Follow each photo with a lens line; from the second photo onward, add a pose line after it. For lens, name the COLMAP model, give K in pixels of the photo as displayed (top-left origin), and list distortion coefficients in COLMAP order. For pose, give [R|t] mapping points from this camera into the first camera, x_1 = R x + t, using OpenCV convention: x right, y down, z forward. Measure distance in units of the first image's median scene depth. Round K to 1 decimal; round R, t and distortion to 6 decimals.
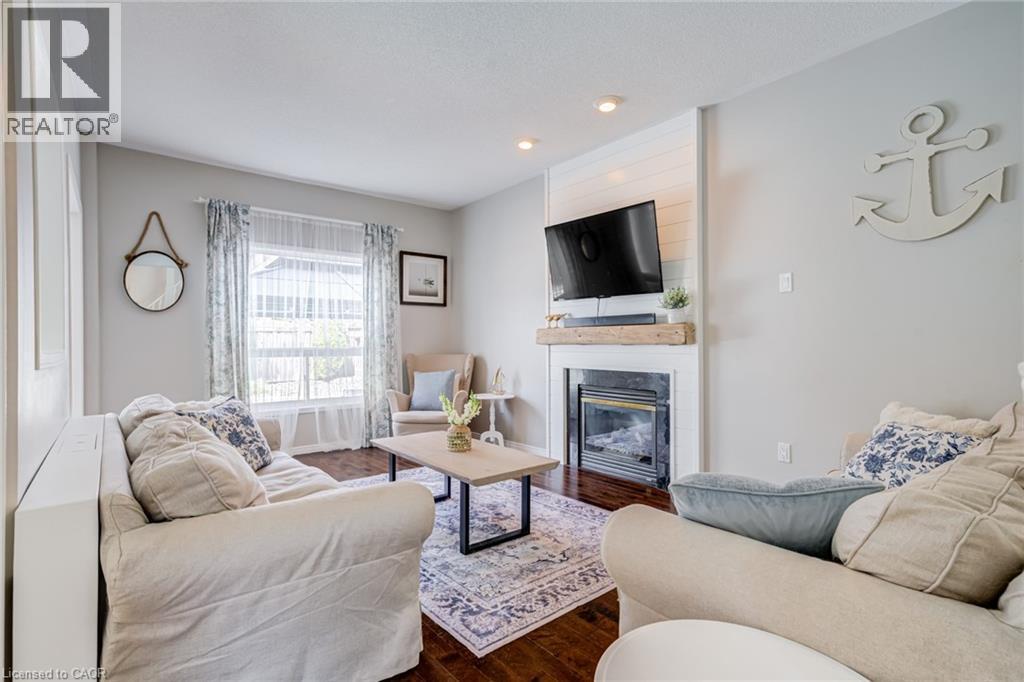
lens RADIAL K [[490.1, 0, 512.0], [0, 490.1, 341.0], [0, 0, 1]] dist [-0.004866, 0.000089]
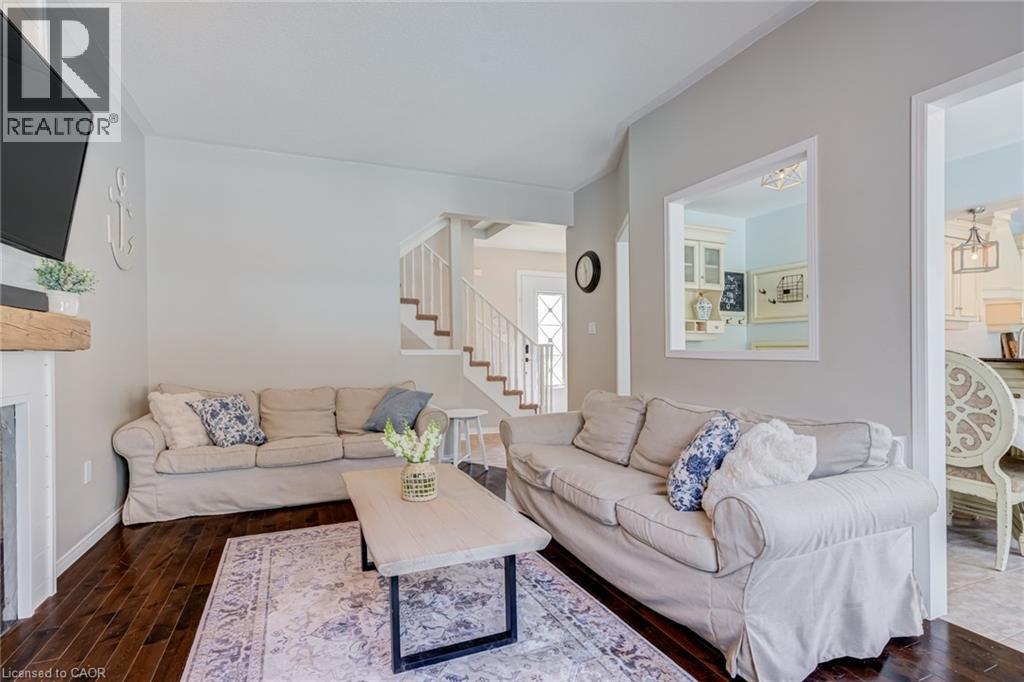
lens RADIAL K [[490.1, 0, 512.0], [0, 490.1, 341.0], [0, 0, 1]] dist [-0.004866, 0.000089]
pose [[-0.961496, 0.003384, 0.274799, -0.361656], [-0.001455, 0.999847, -0.017404, 0.005571], [-0.274816, -0.017134, -0.961344, 1.389495]]
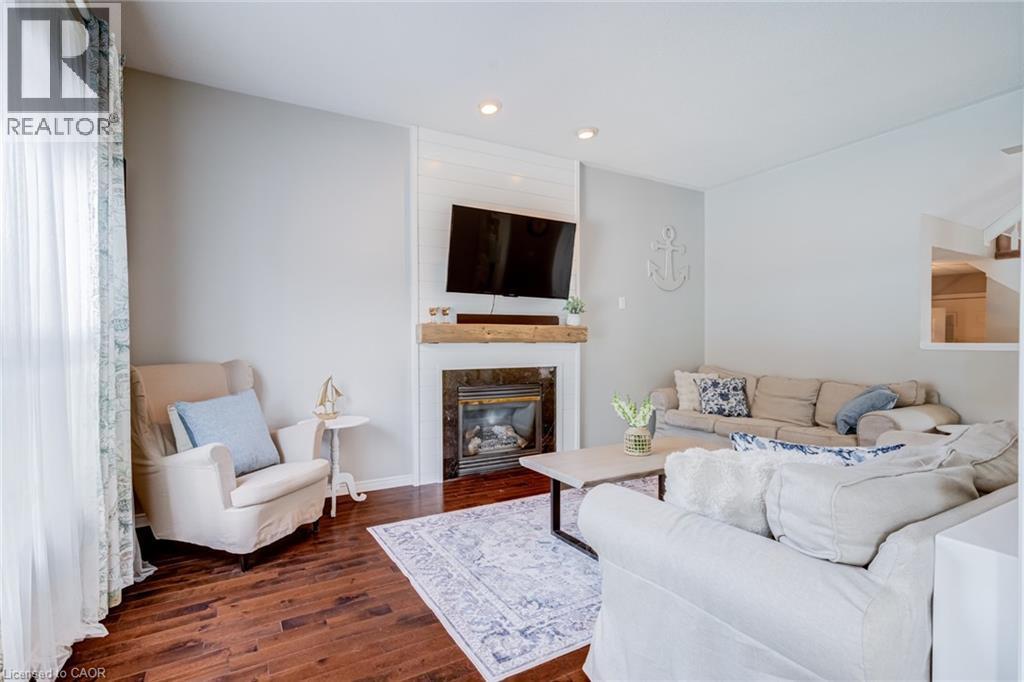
lens RADIAL K [[490.1, 0, 512.0], [0, 490.1, 341.0], [0, 0, 1]] dist [-0.004866, 0.000089]
pose [[0.164381, 0.003829, 0.986390, -0.904571], [0.000876, 0.999992, -0.004028, 0.008826], [-0.986397, 0.001526, 0.164376, 0.918572]]
